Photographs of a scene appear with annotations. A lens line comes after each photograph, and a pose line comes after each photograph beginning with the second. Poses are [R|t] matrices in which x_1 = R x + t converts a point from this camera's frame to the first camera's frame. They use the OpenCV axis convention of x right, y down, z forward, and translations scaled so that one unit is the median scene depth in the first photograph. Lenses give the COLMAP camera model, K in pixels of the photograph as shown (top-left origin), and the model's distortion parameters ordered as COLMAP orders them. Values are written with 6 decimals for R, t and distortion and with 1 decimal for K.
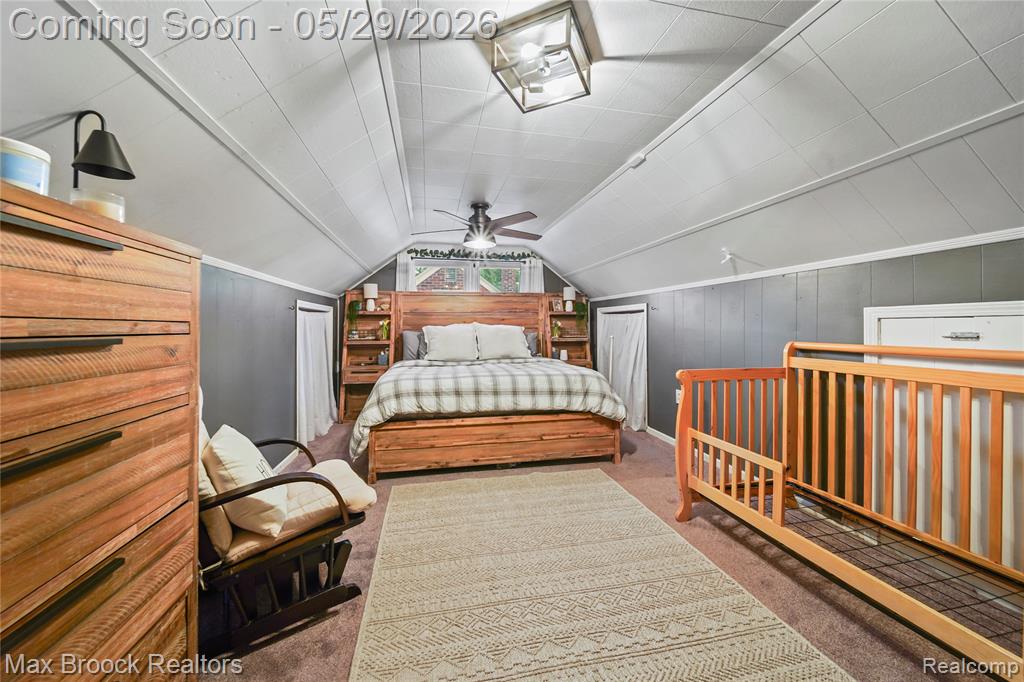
lens RADIAL K [[375.2, 0, 510.1], [0, 375.2, 321.6], [0, 0, 1]] dist [-0.000101, -0.000064]
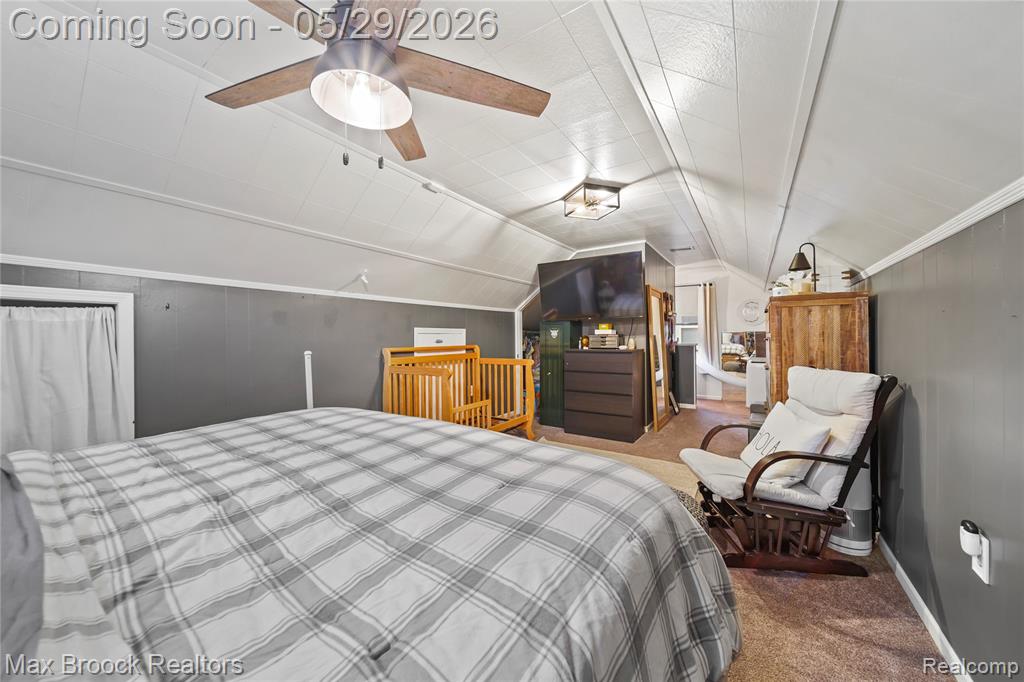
lens RADIAL K [[362.6, 0, 512.5], [0, 362.6, 342.2], [0, 0, 1]] dist [-0.000807, -0.000297]
pose [[-0.704152, -0.000864, 0.710049, -0.342653], [0.001239, 0.999996, 0.002446, 0.016221], [-0.710048, 0.002602, -0.704148, 0.925170]]
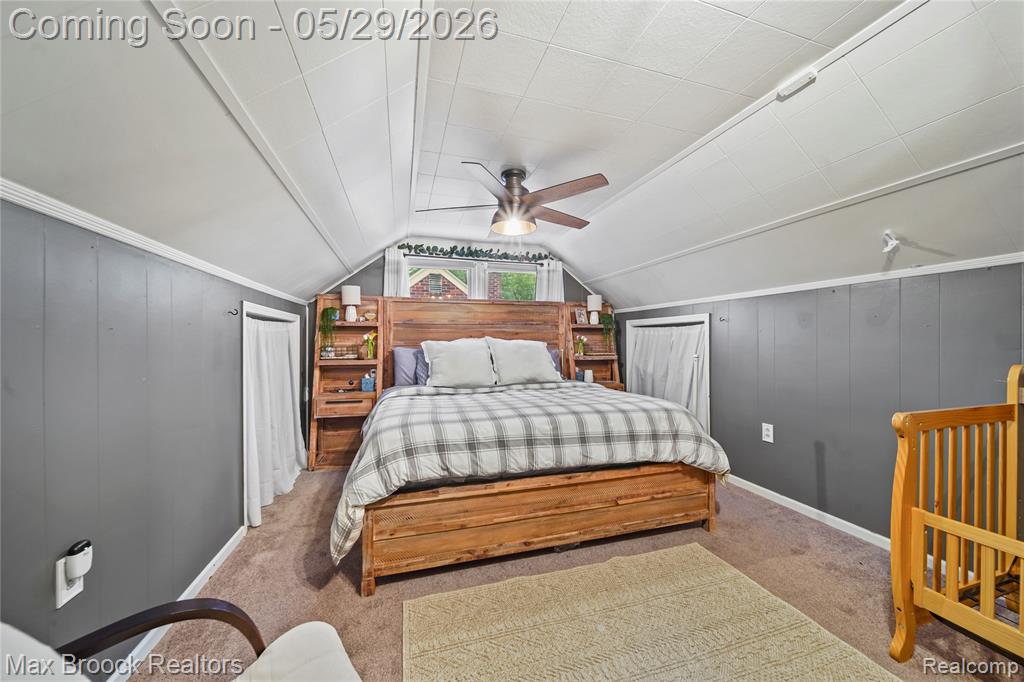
lens RADIAL K [[362.6, 0, 512.5], [0, 362.6, 342.2], [0, 0, 1]] dist [-0.000807, -0.000297]
pose [[0.995857, 0.001813, 0.090915, -0.119170], [-0.002974, 0.999916, 0.012629, 0.004173], [-0.090885, -0.012847, 0.995779, 0.249018]]
